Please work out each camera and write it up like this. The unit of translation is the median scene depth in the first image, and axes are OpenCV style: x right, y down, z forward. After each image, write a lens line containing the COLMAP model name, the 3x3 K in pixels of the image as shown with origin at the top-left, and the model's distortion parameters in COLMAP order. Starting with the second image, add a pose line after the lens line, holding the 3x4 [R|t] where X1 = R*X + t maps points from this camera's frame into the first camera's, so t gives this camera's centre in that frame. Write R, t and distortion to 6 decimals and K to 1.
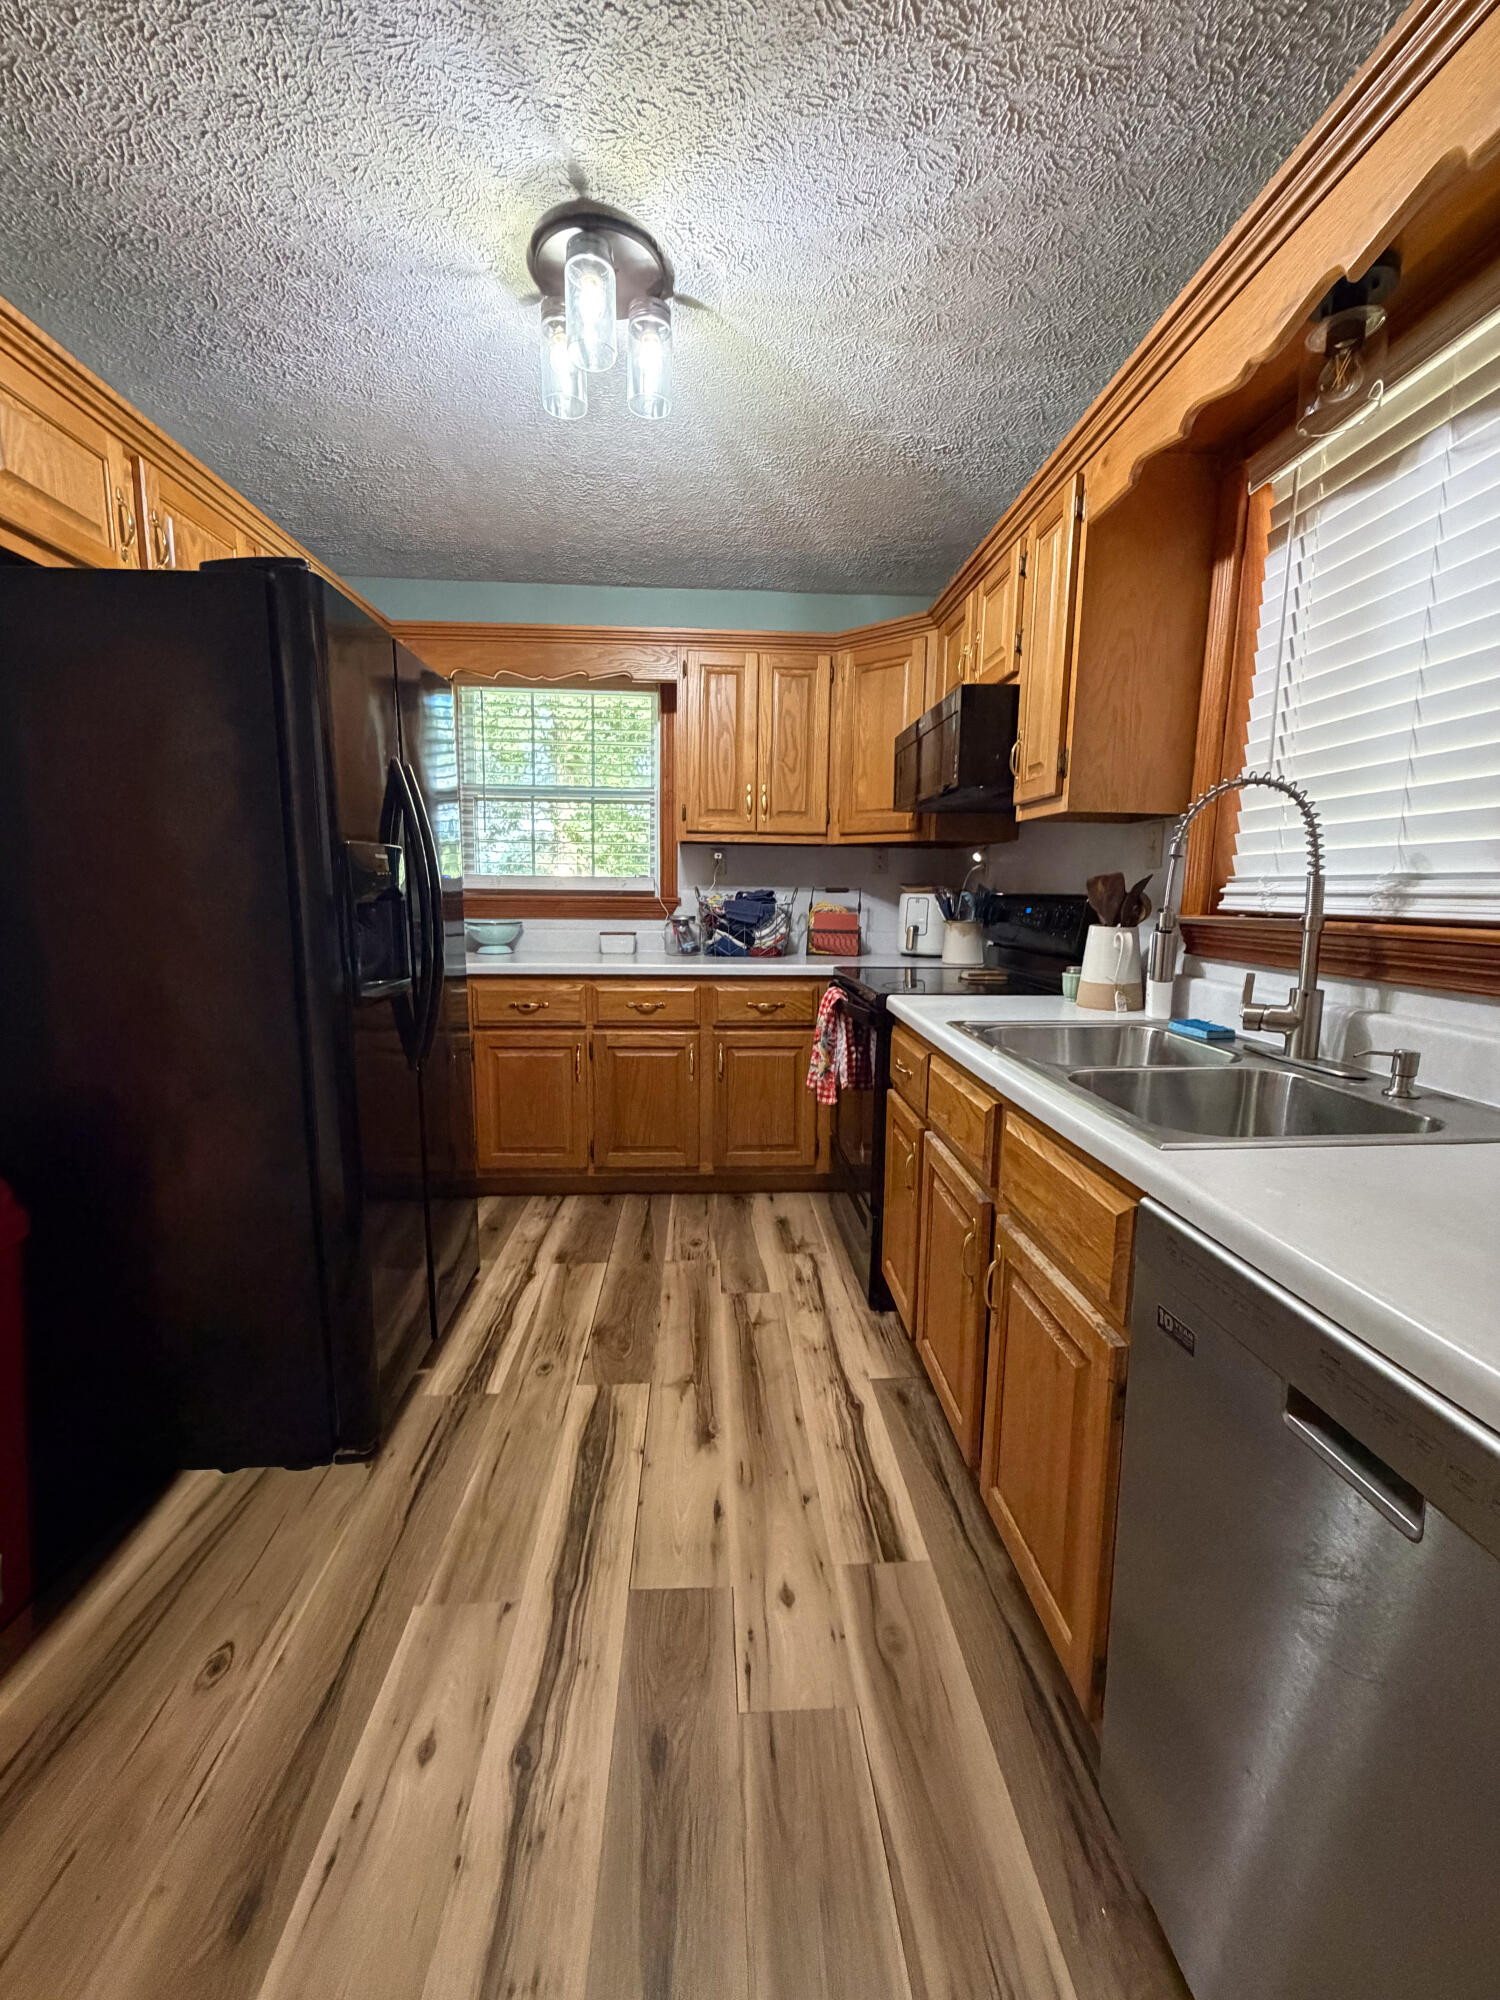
lens RADIAL K [[796.8, 0, 750.6], [0, 796.8, 995.6], [0, 0, 1]] dist [0.000866, -0.000246]
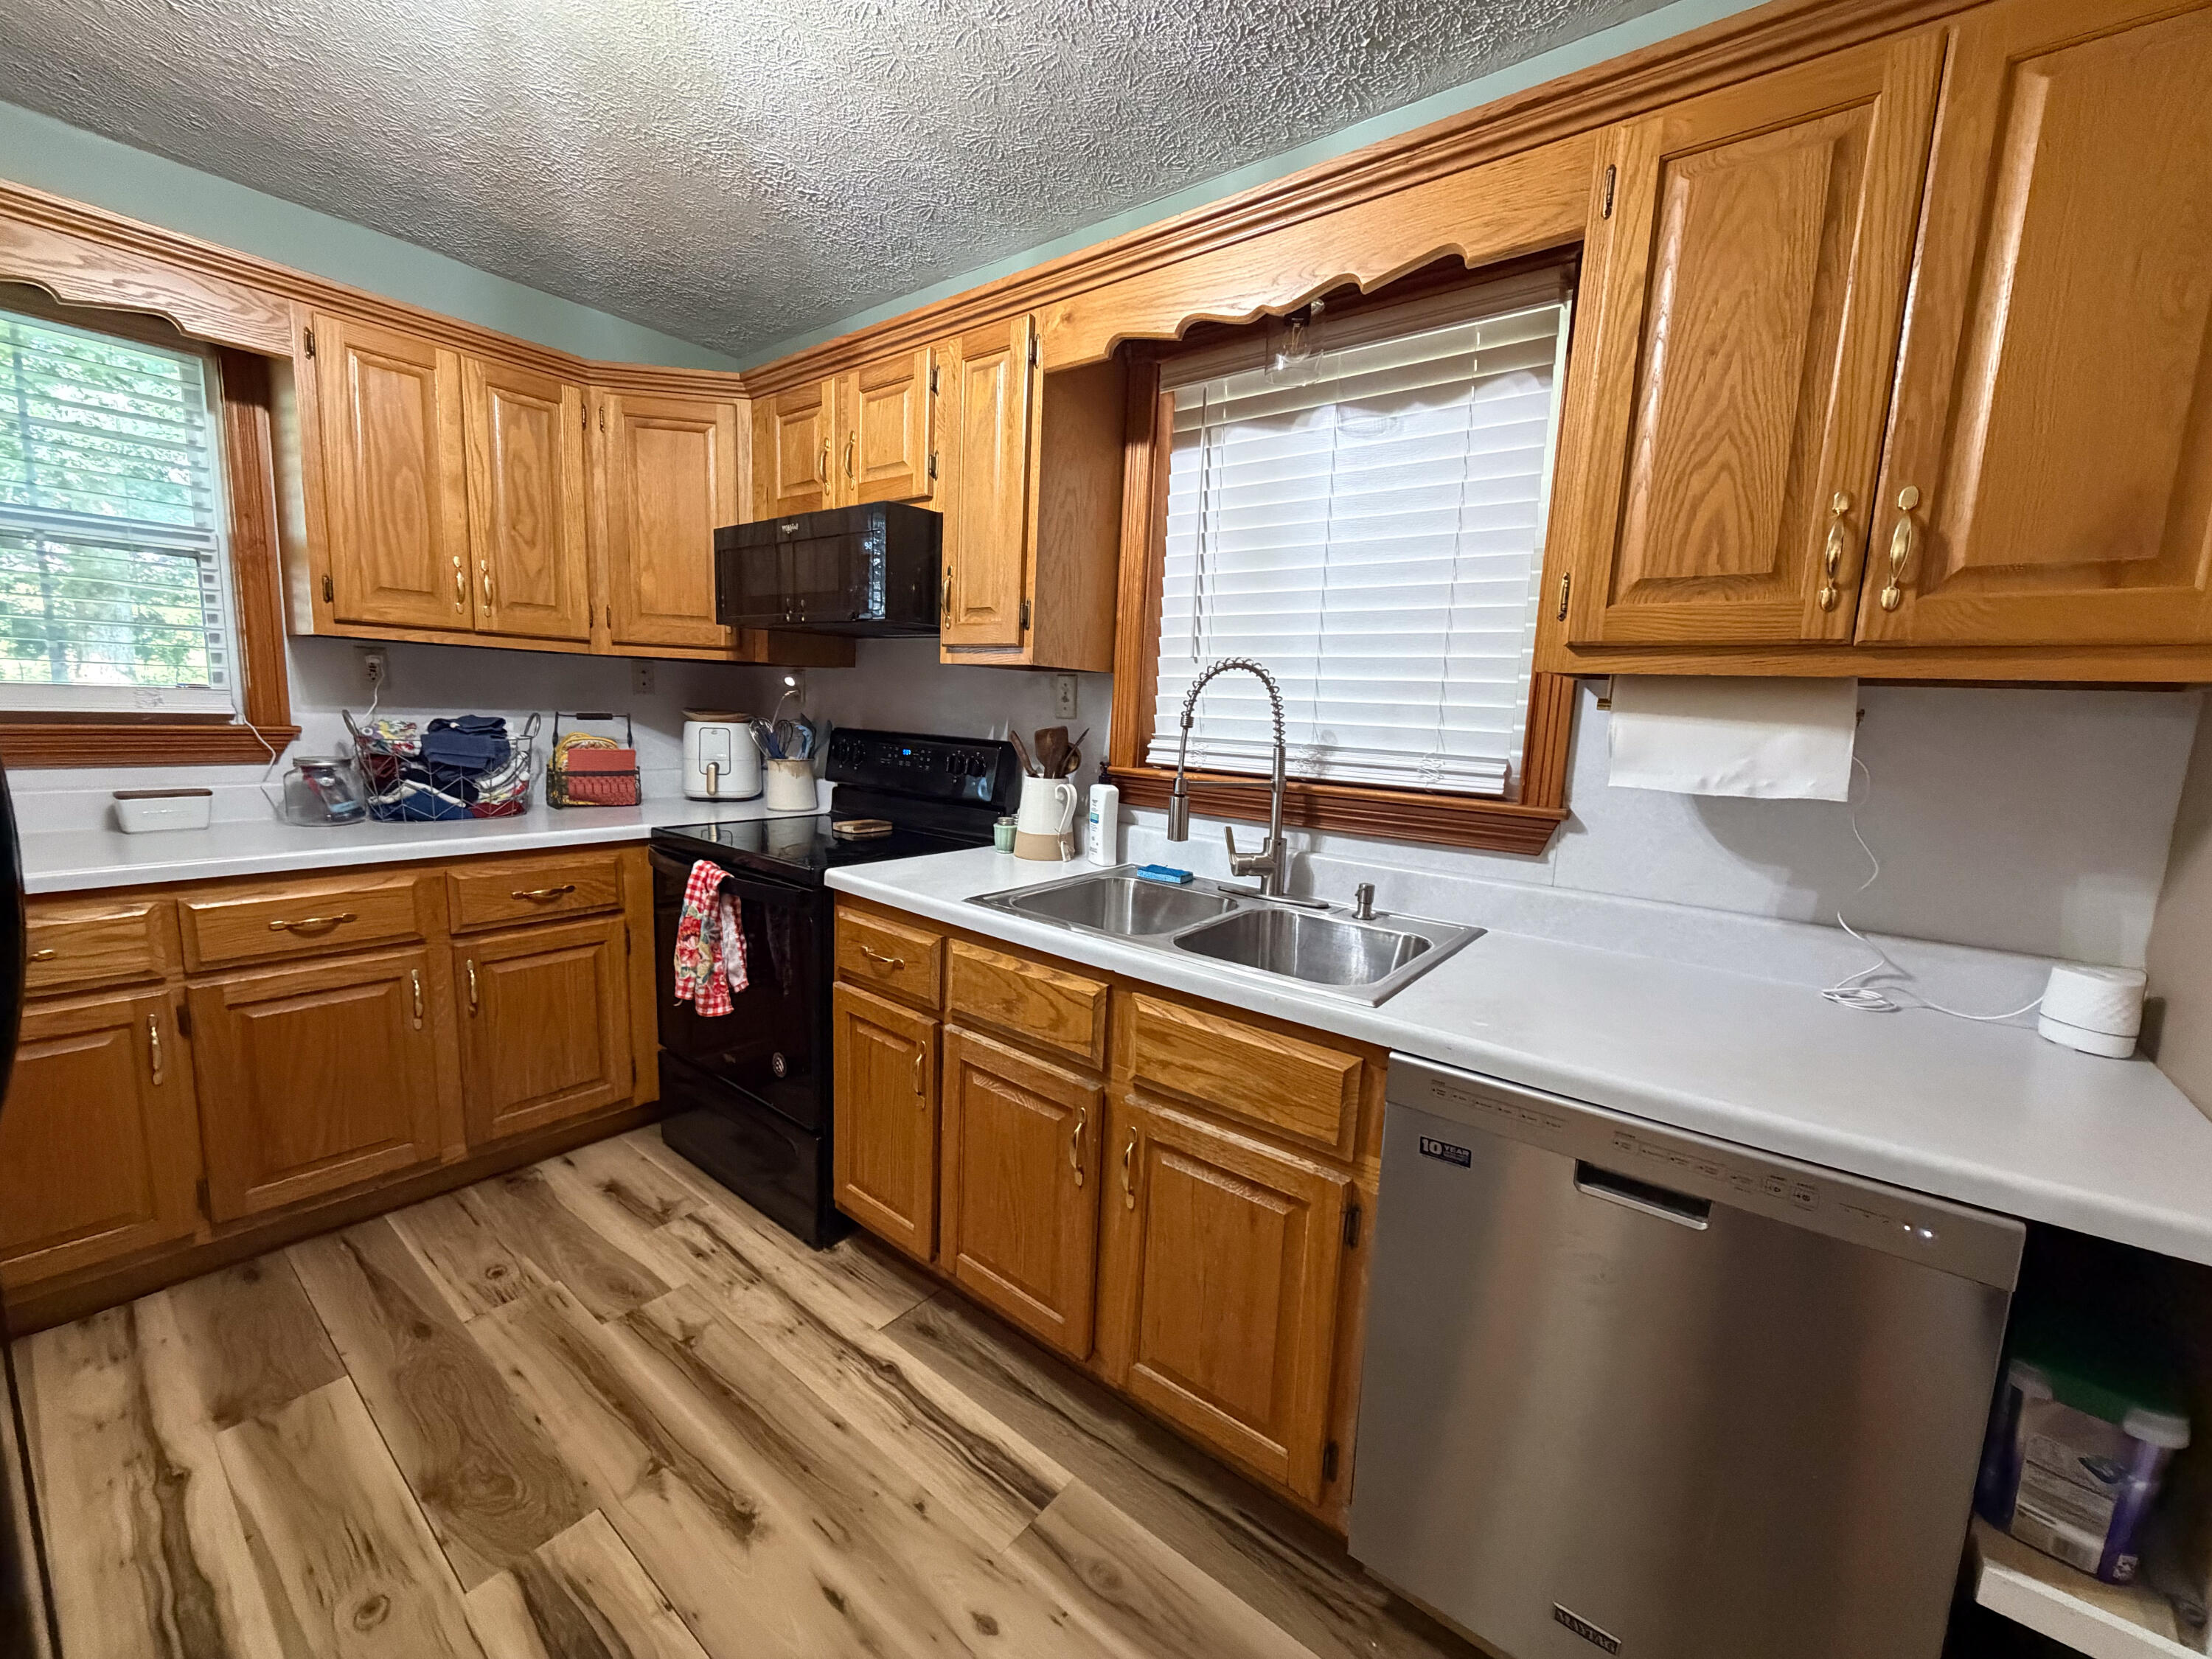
lens RADIAL K [[881.3, 0, 1111.6], [0, 881.3, 832.3], [0, 0, 1]] dist [0.000866, -0.000246]
pose [[0.659262, -0.091493, 0.746326, -0.296783], [0.064580, 0.995791, 0.065029, -0.075284], [-0.749135, 0.005327, 0.662396, 0.177517]]
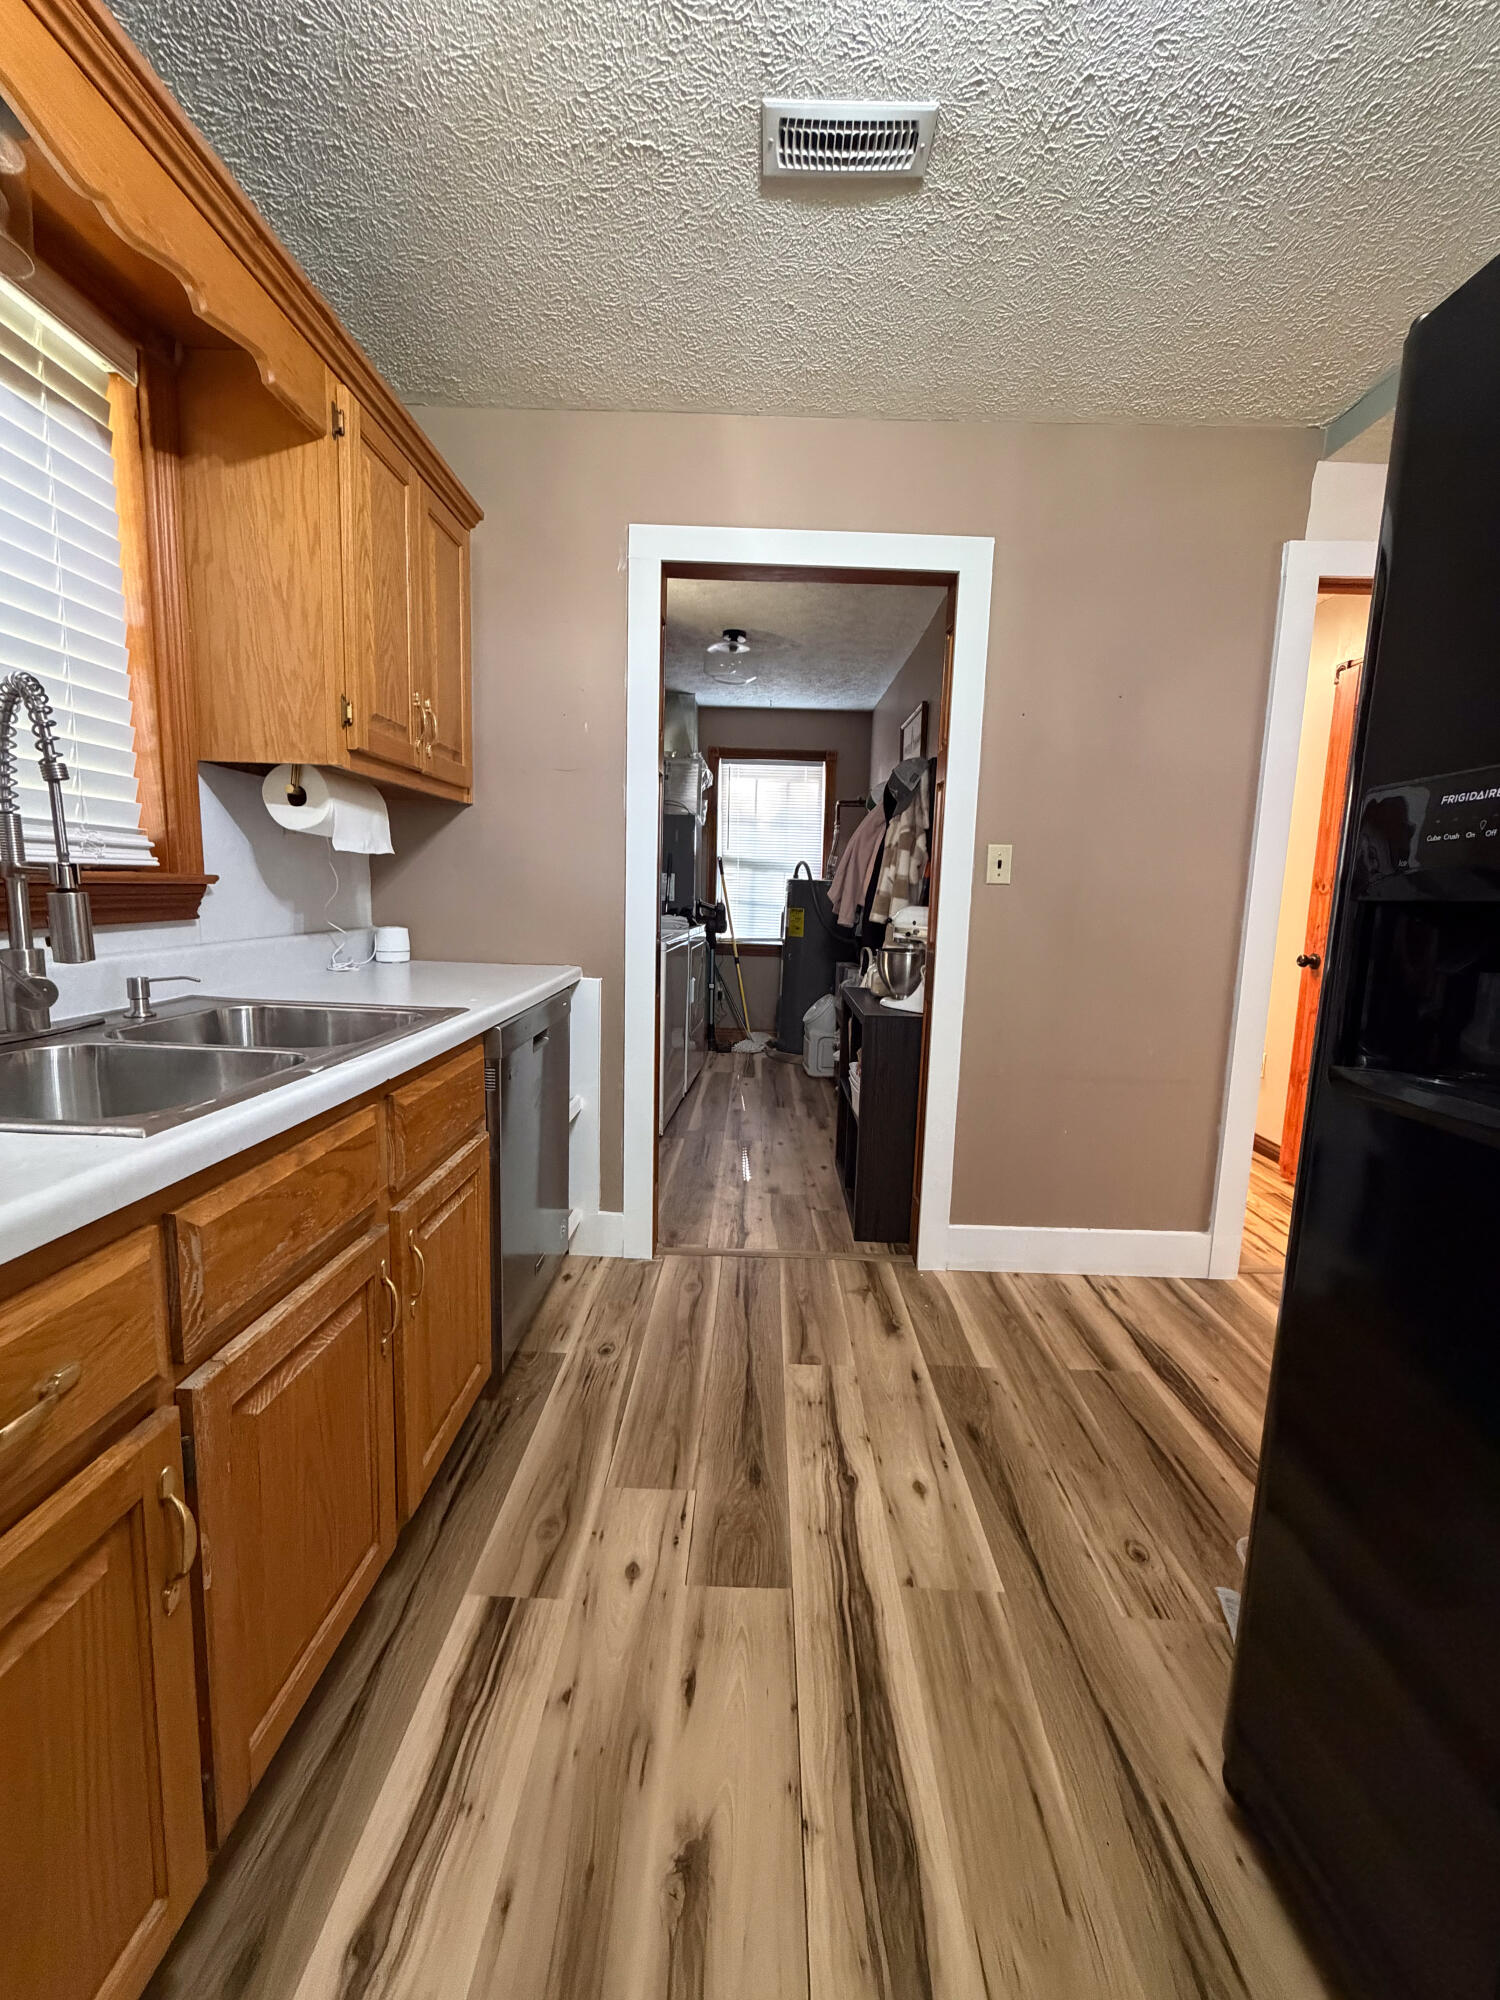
lens RADIAL K [[796.8, 0, 754.5], [0, 796.8, 995.8], [0, 0, 1]] dist [0.000866, -0.000246]
pose [[-0.996779, -0.049735, 0.062908, -0.082222], [-0.031430, 0.963980, 0.264113, -0.127633], [-0.073778, 0.261285, -0.962438, 1.087031]]
